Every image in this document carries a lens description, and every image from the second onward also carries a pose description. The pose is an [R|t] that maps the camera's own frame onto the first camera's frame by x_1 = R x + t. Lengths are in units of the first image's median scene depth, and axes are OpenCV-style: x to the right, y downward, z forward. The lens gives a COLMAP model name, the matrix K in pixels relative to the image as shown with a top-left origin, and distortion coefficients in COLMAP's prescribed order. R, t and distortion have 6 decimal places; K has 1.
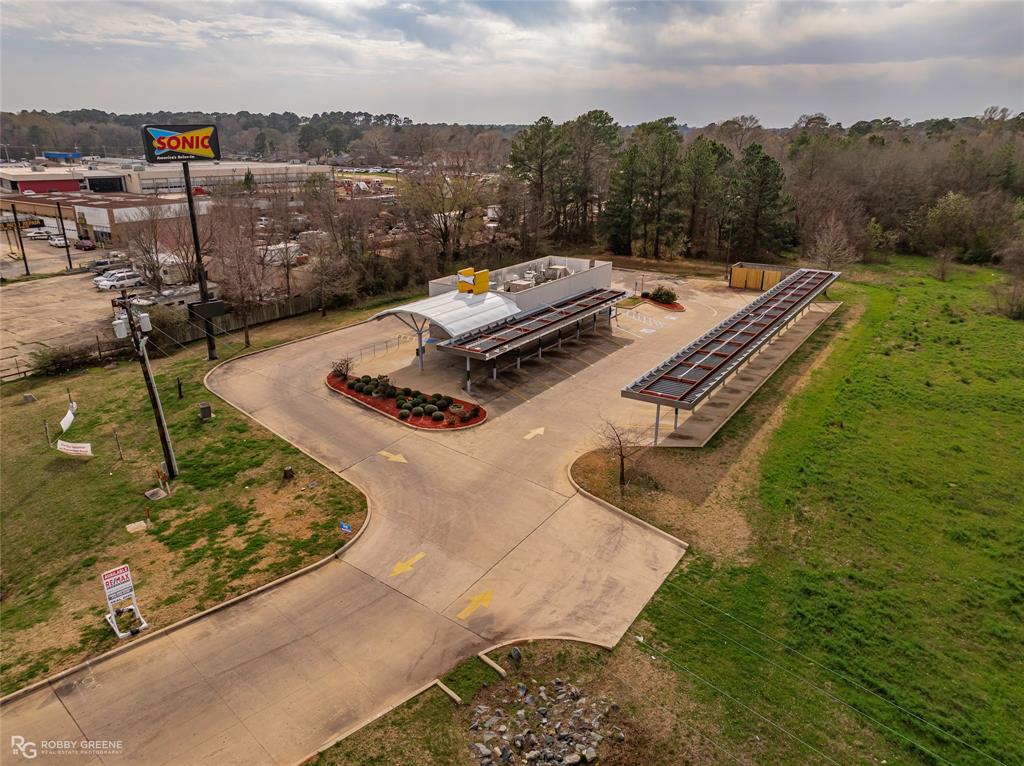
lens RADIAL K [[712.3, 0, 513.3], [0, 712.3, 383.7], [0, 0, 1]] dist [-0.003523, 0.003377]
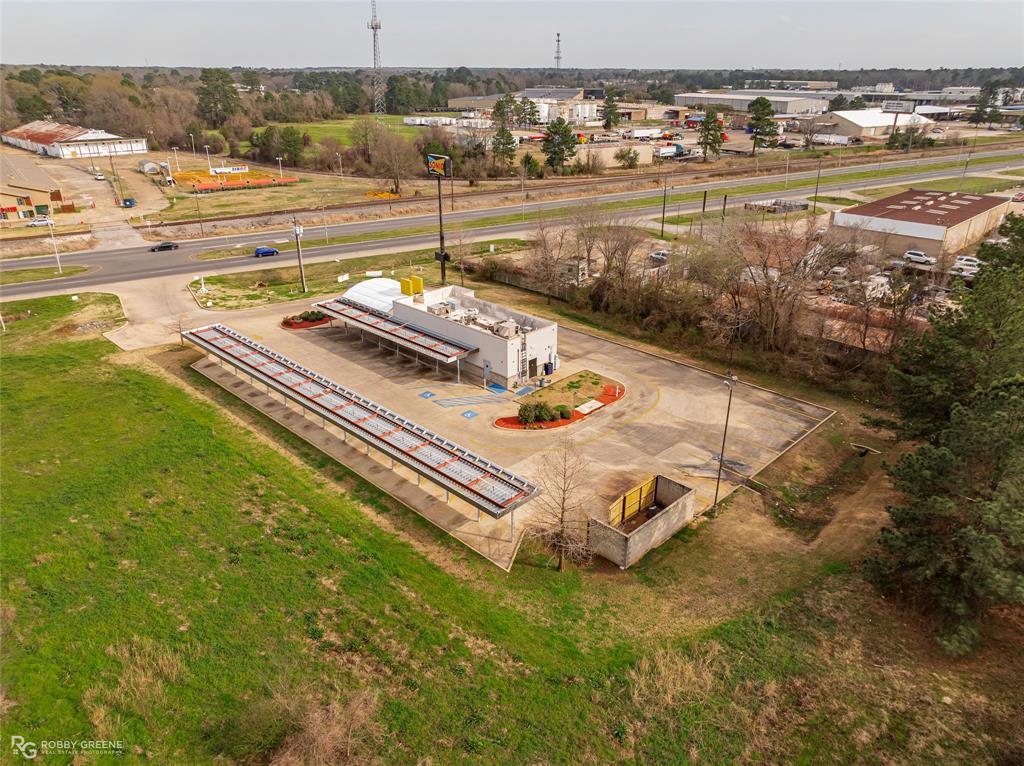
lens RADIAL K [[712.3, 0, 513.3], [0, 712.3, 383.7], [0, 0, 1]] dist [-0.003523, 0.003377]
pose [[-0.201551, 0.392044, -0.897596, 1.708300], [-0.328167, 0.836409, 0.439007, -0.916710], [0.922867, 0.383043, -0.039923, 1.821259]]
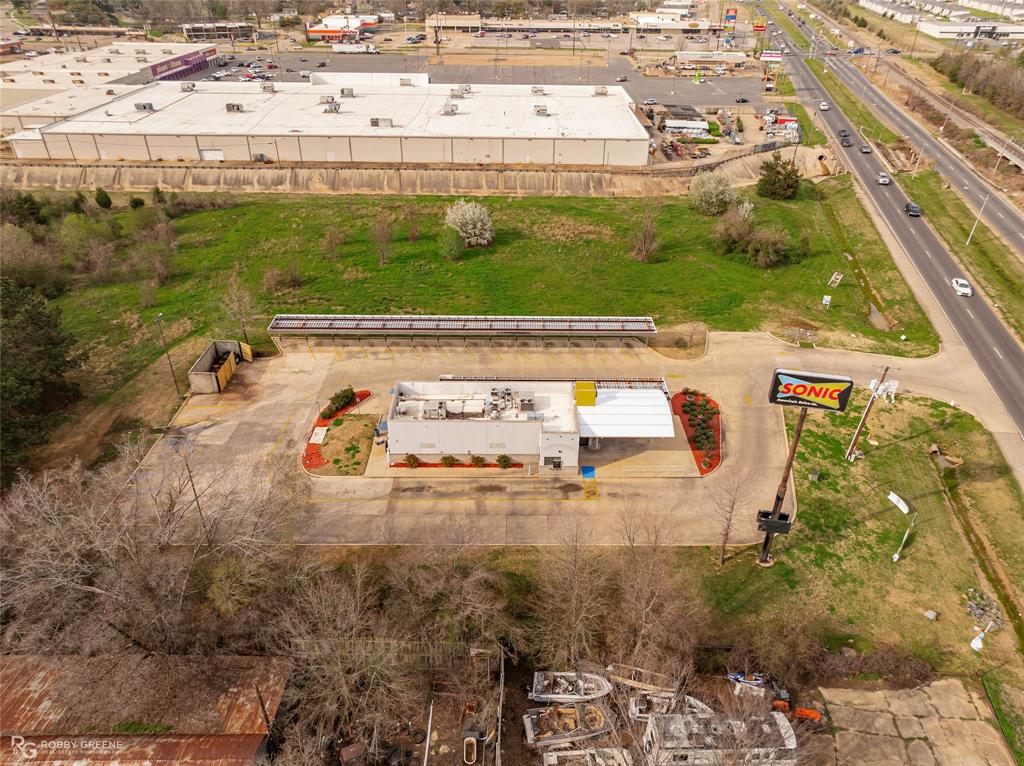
lens RADIAL K [[712.3, 0, 513.3], [0, 712.3, 383.7], [0, 0, 1]] dist [-0.003523, 0.003377]
pose [[-0.545658, -0.446859, 0.708925, -1.149071], [0.267050, 0.709137, 0.652540, -1.342036], [-0.794318, 0.545382, -0.267613, 1.950960]]
